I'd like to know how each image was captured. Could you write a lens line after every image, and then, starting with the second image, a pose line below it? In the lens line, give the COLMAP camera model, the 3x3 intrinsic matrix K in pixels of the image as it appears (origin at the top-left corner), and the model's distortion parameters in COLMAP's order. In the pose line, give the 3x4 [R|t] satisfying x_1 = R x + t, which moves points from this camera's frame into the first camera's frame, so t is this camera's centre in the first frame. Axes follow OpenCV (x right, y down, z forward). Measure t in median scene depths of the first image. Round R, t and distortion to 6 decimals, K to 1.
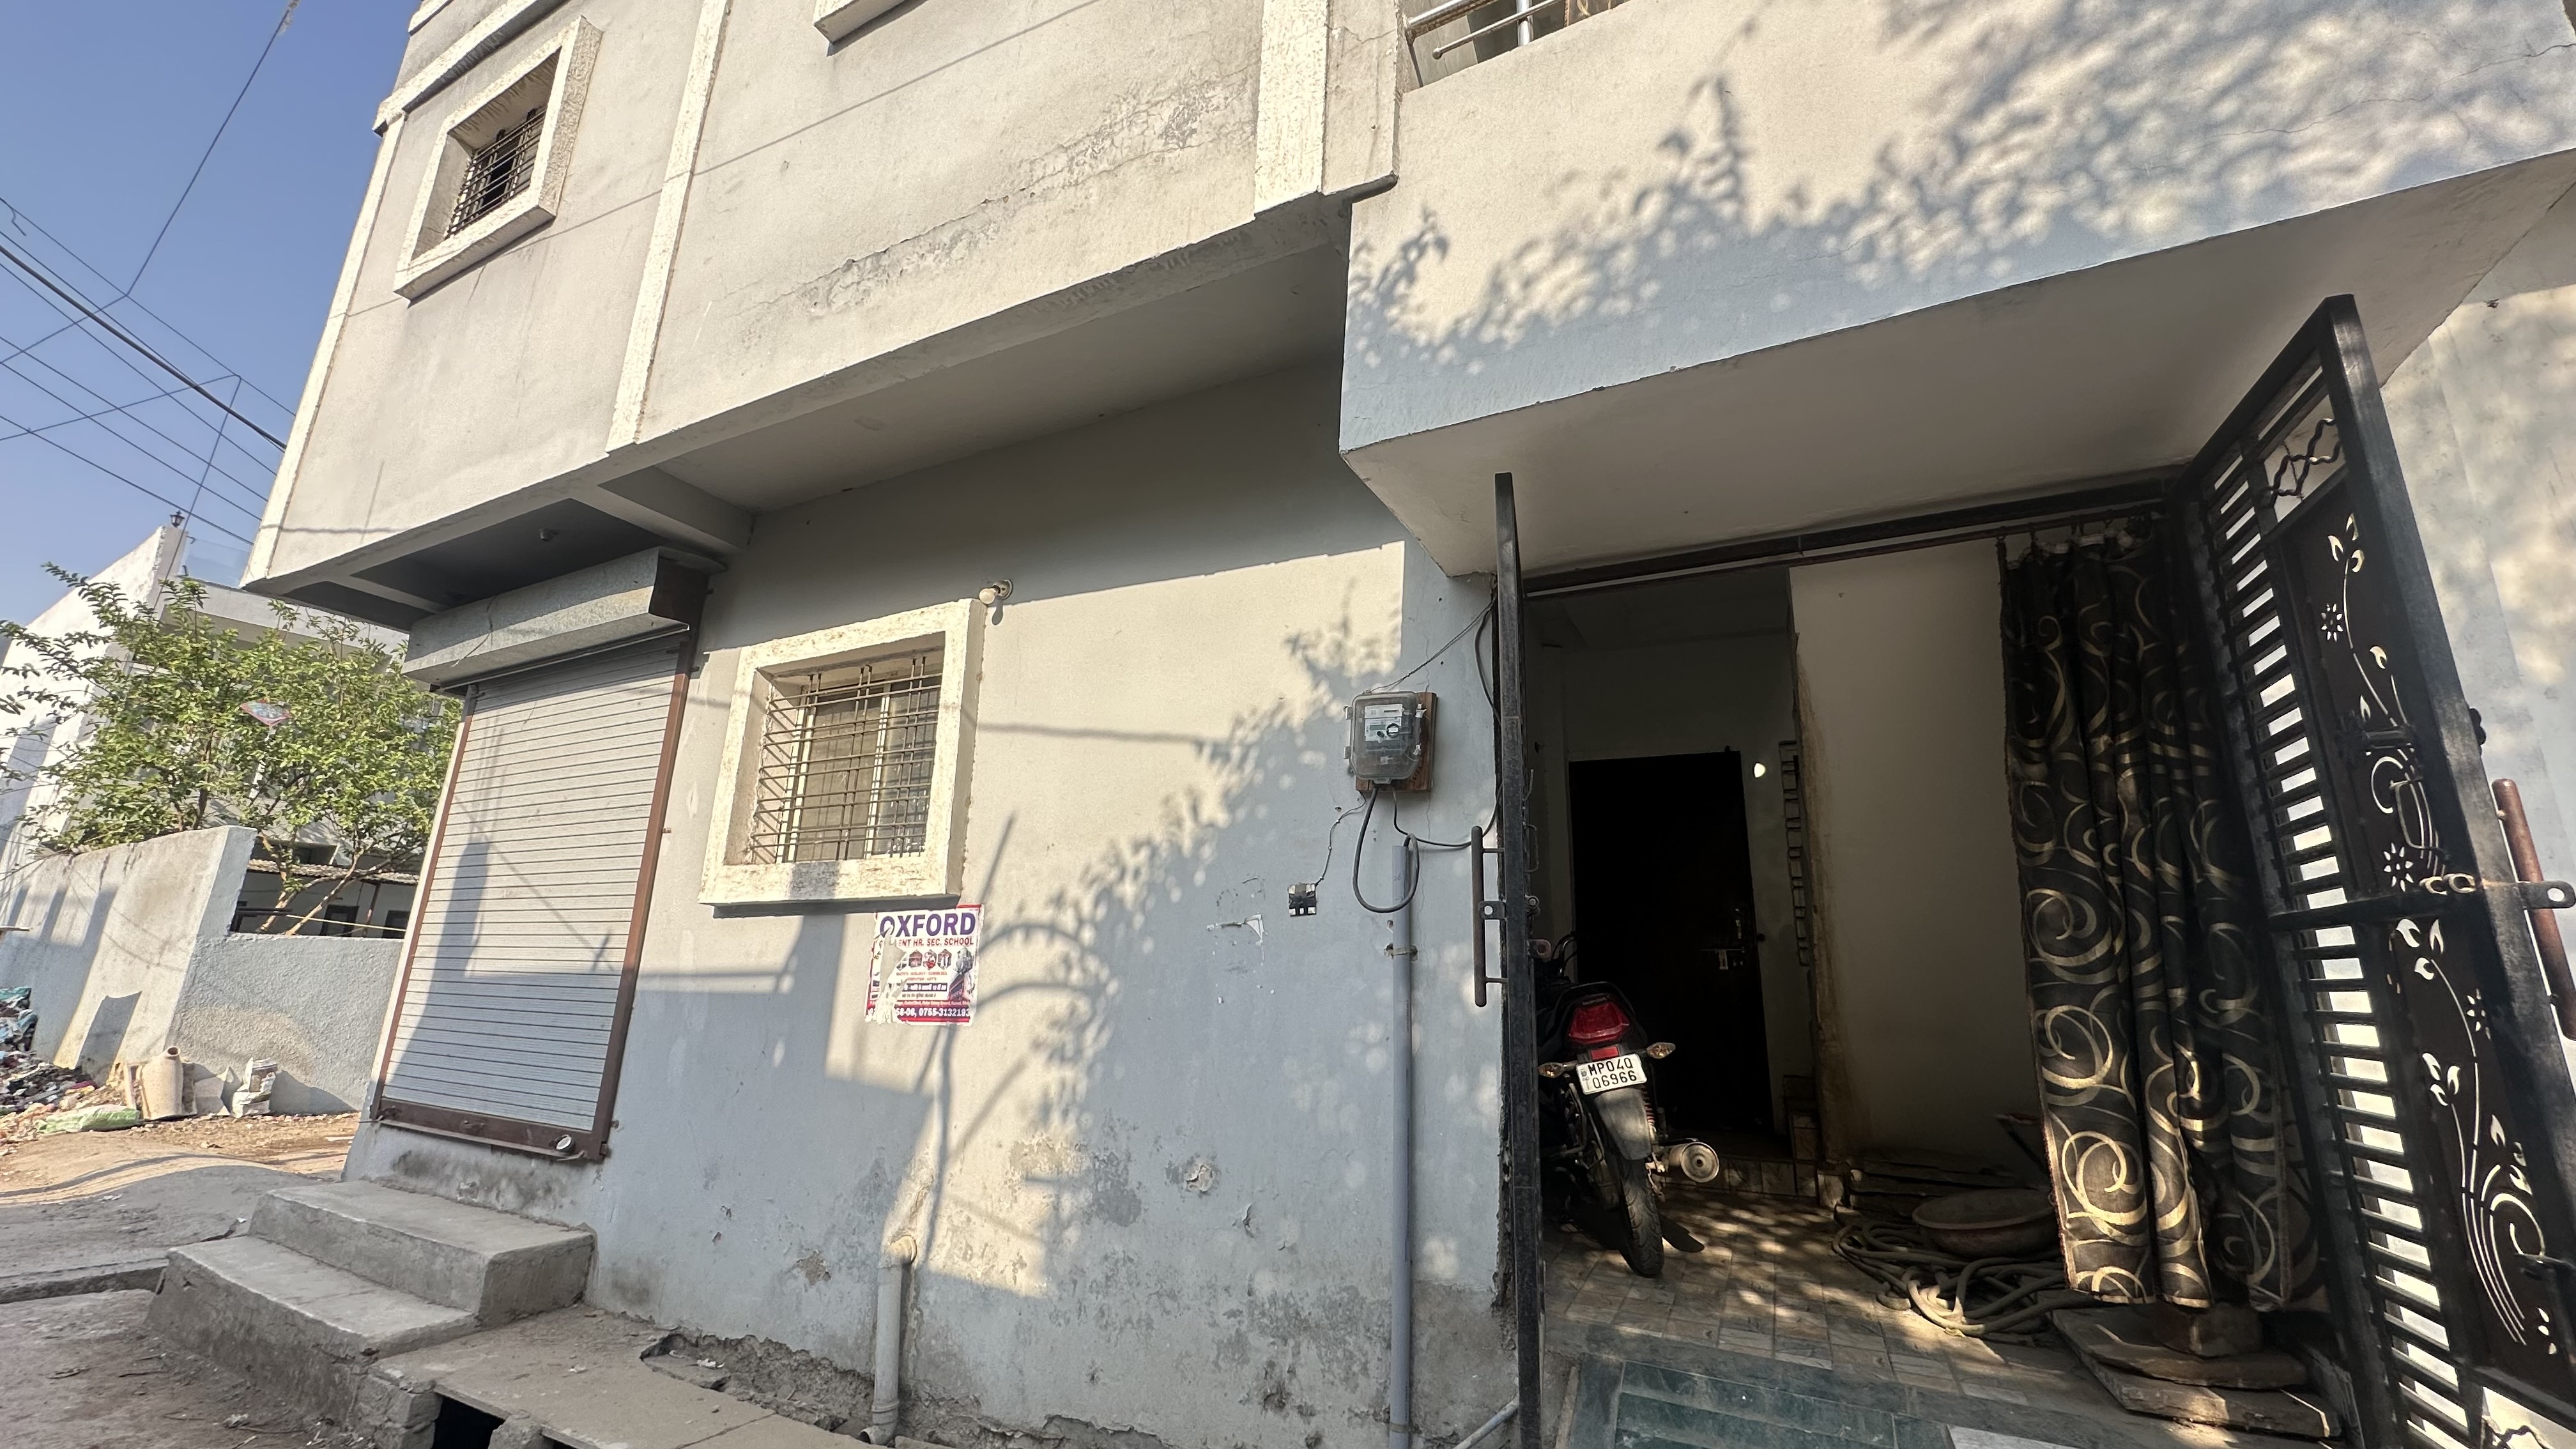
lens RADIAL K [[1027.0, 0, 1278.3], [0, 1027.0, 722.3], [0, 0, 1]] dist [-0.004511, 0.000937]
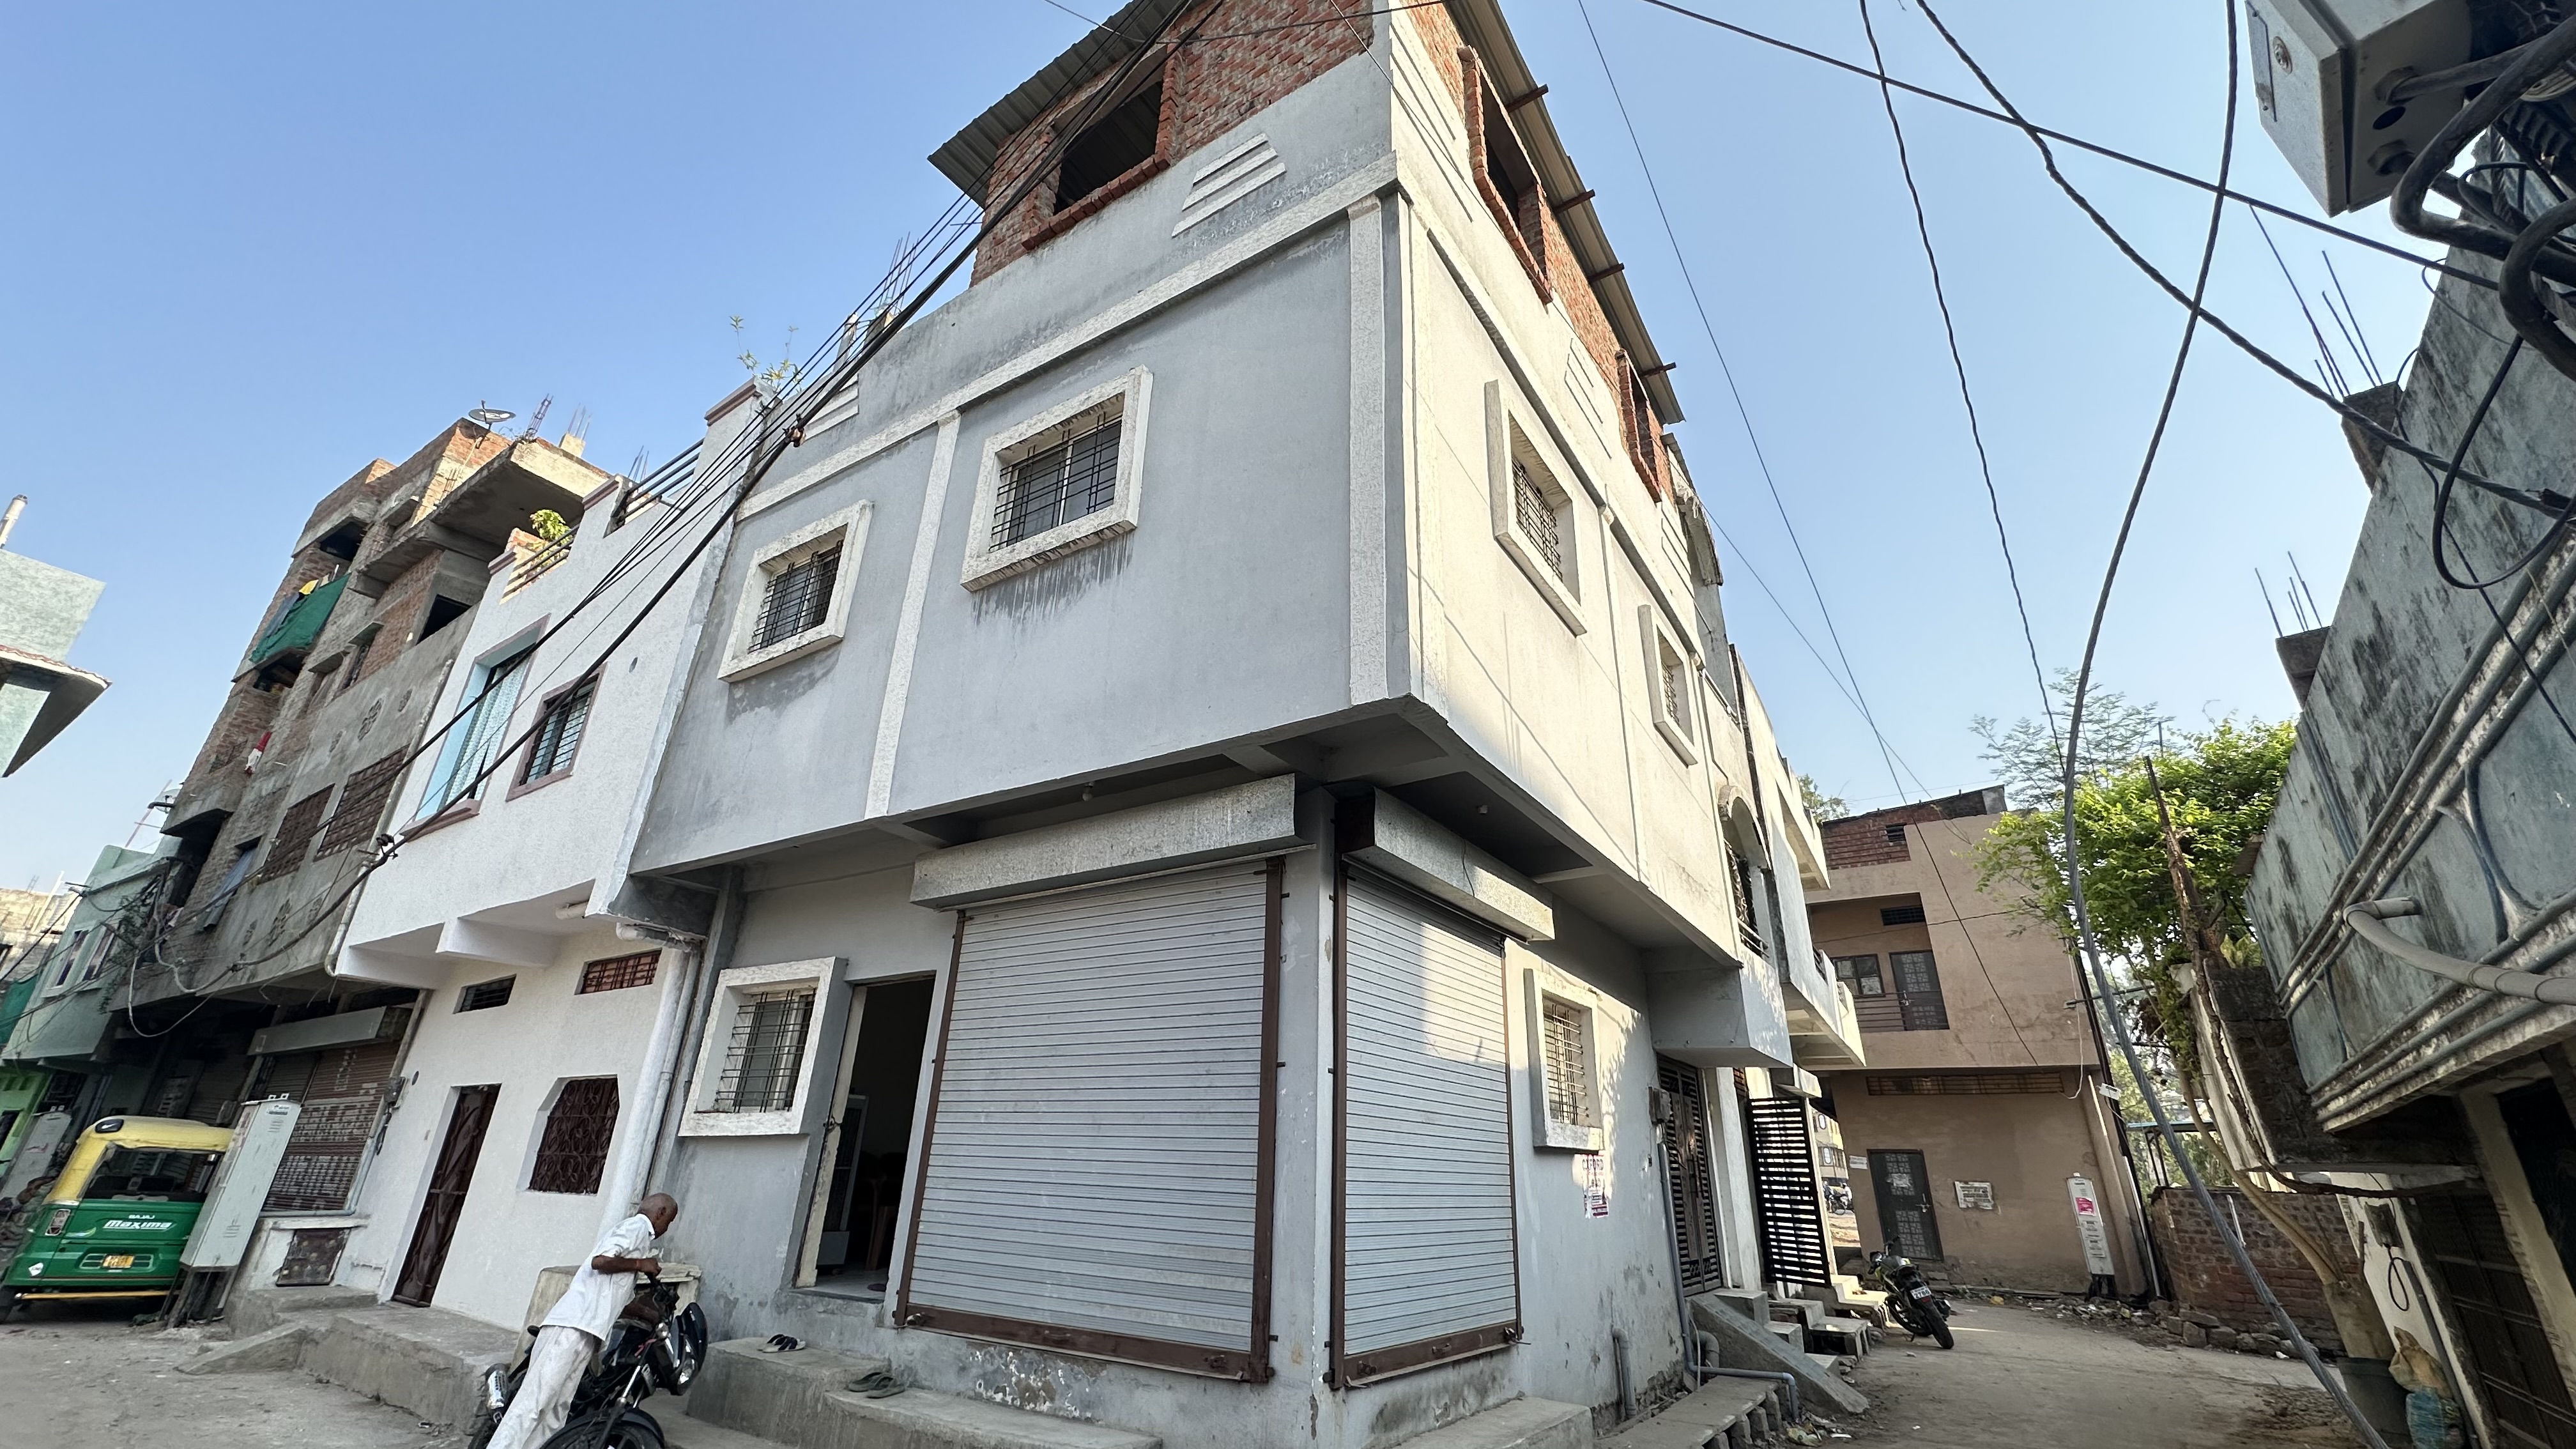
lens RADIAL K [[1027.0, 0, 1288.1], [0, 1027.0, 717.2], [0, 0, 1]] dist [-0.004511, 0.000937]
pose [[0.095315, 0.380359, 0.919914, -2.924899], [-0.283691, 0.896179, -0.341151, 0.302660], [-0.954167, -0.228454, 0.193323, 1.567497]]
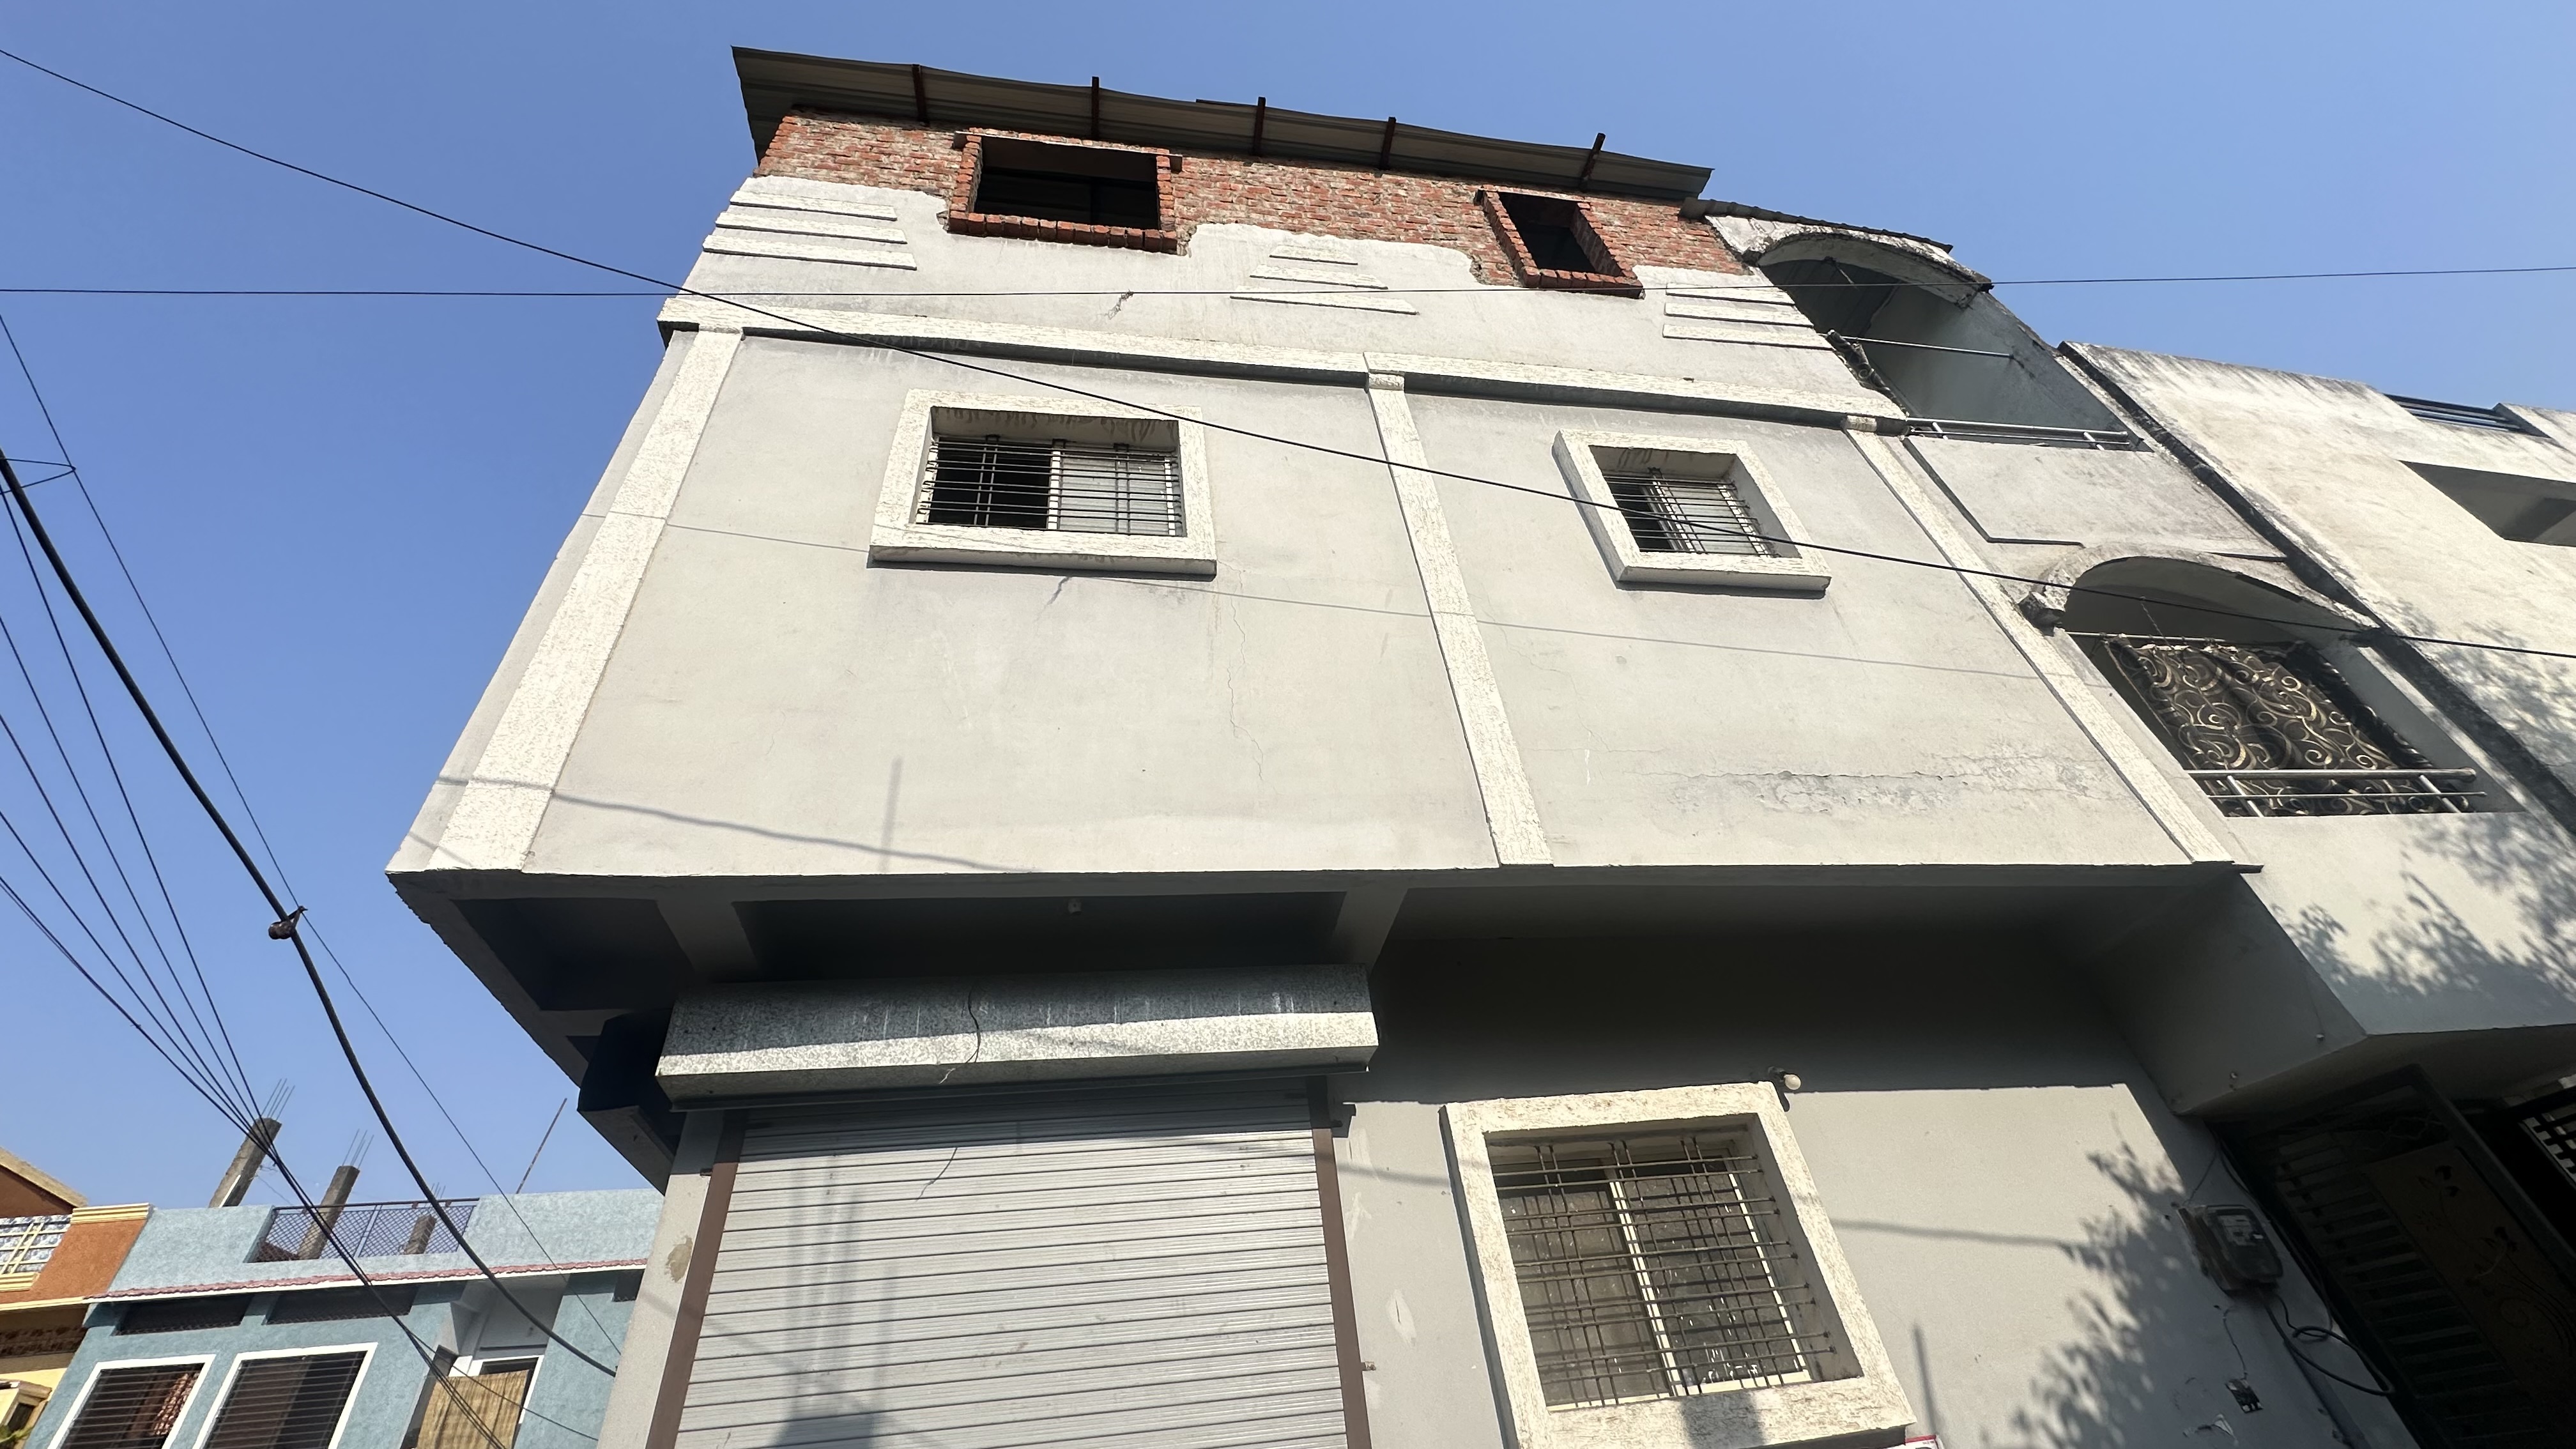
lens RADIAL K [[1027.0, 0, 1297.2], [0, 1027.0, 731.9], [0, 0, 1]] dist [-0.004511, 0.000937]
pose [[0.794861, 0.294730, 0.530405, -1.582149], [-0.029053, 0.891598, -0.451895, 0.050612], [-0.606095, 0.343784, 0.717260, 0.523033]]
